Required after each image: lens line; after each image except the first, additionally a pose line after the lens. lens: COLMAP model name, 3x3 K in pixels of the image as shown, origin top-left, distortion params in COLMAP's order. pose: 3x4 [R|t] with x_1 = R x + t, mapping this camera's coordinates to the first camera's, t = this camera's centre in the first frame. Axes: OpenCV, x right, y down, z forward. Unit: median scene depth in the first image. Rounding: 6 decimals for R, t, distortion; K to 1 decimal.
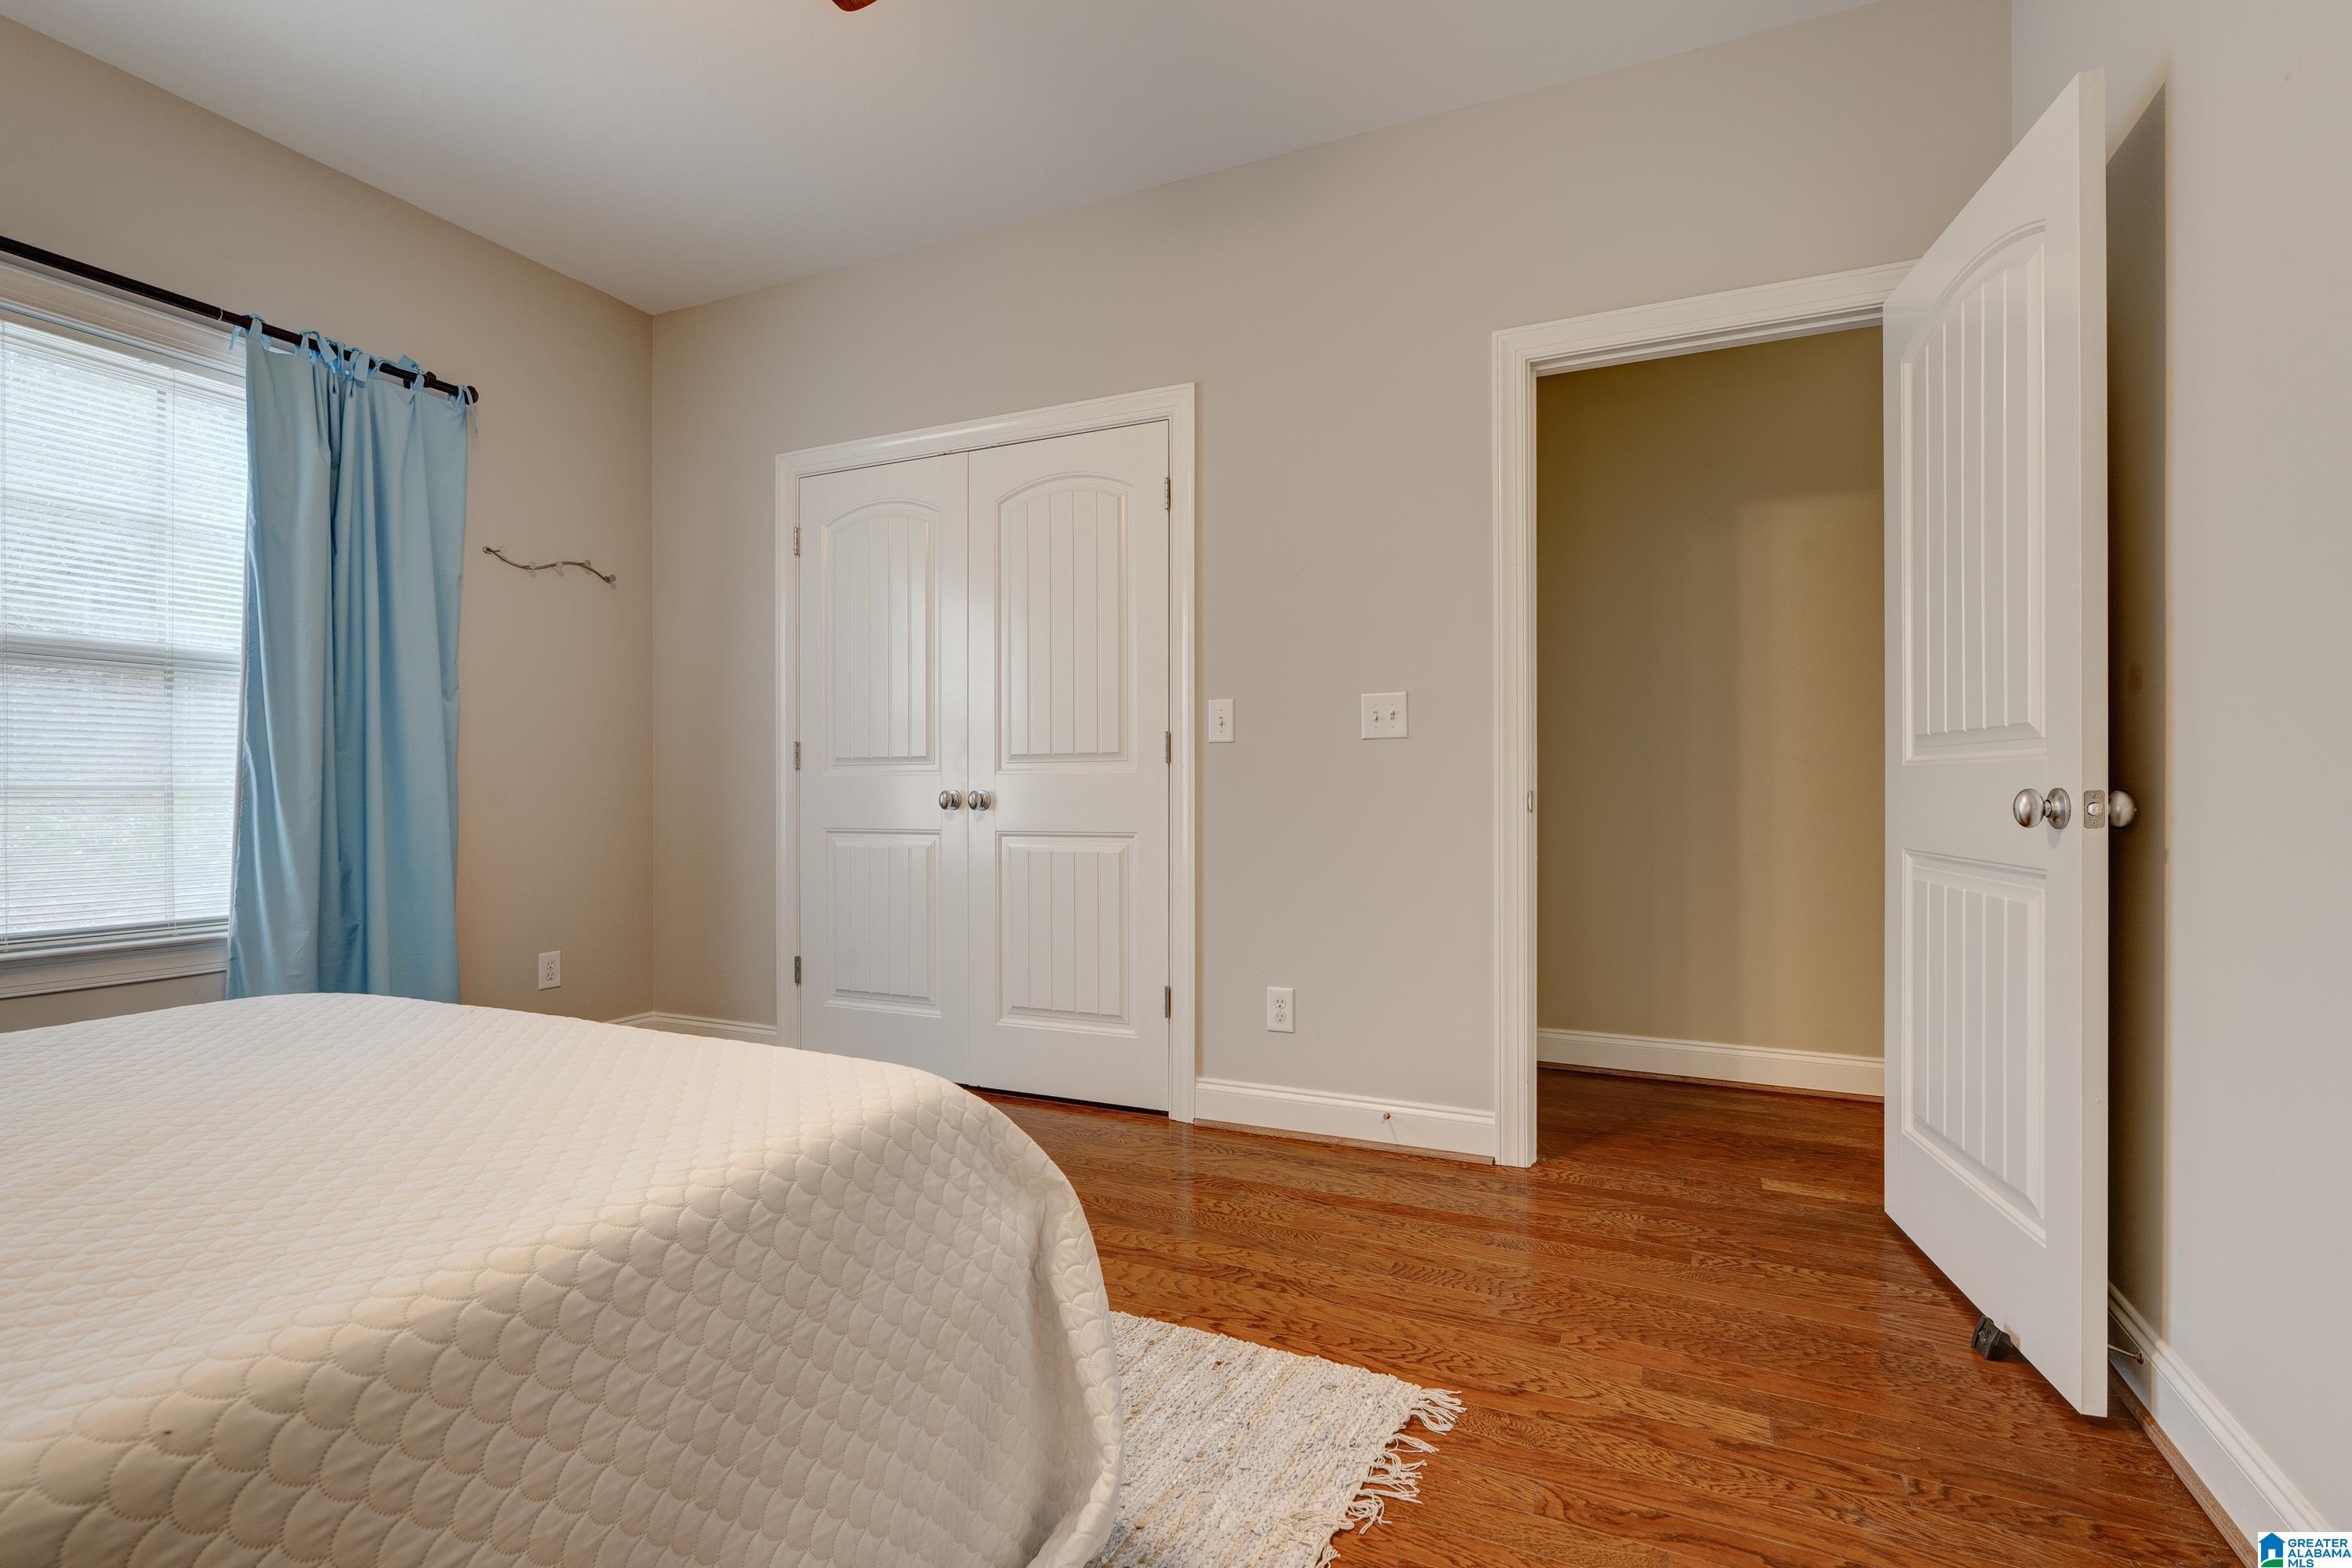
lens RADIAL K [[1075.9, 0, 1187.0], [0, 1075.9, 795.4], [0, 0, 1]] dist [-0.011427, 0.004247]
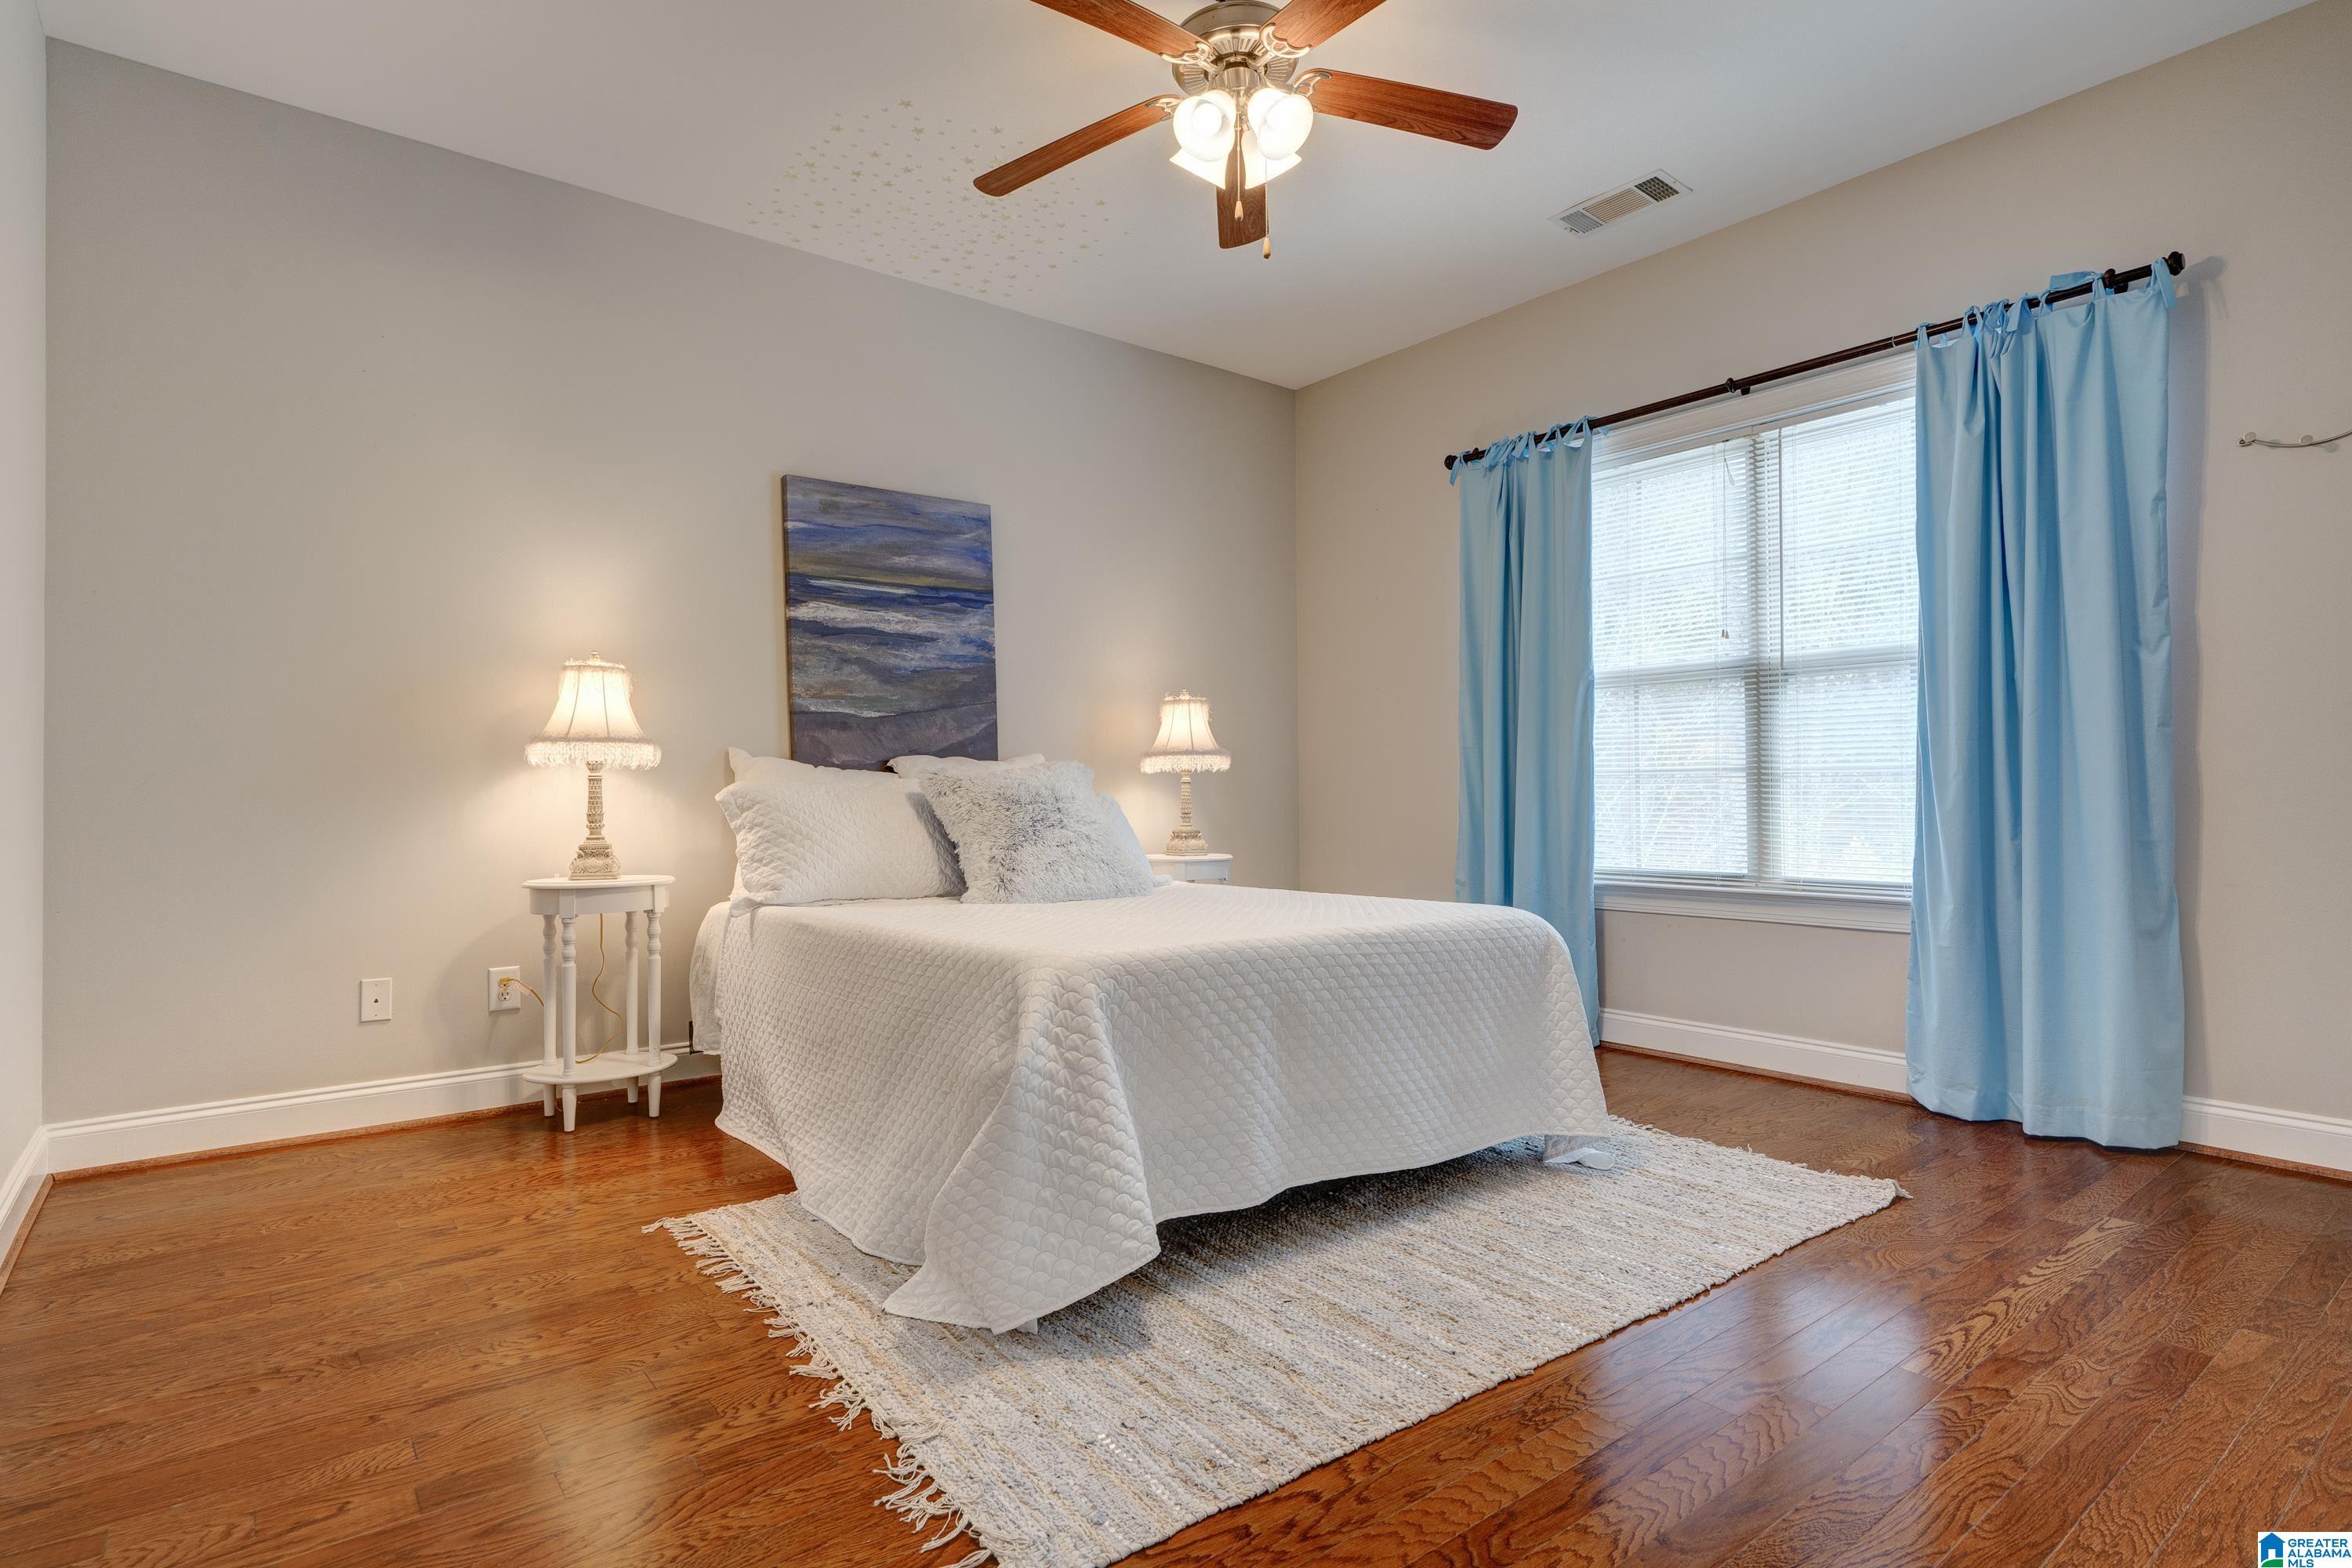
lens RADIAL K [[1204.7, 0, 1183.7], [0, 1204.7, 779.2], [0, 0, 1]] dist [0.000766, 0.000071]
pose [[-0.448276, -0.009019, -0.893850, 0.549231], [0.001695, 0.999939, -0.010940, 0.019203], [0.893894, -0.006419, -0.448233, 0.900443]]
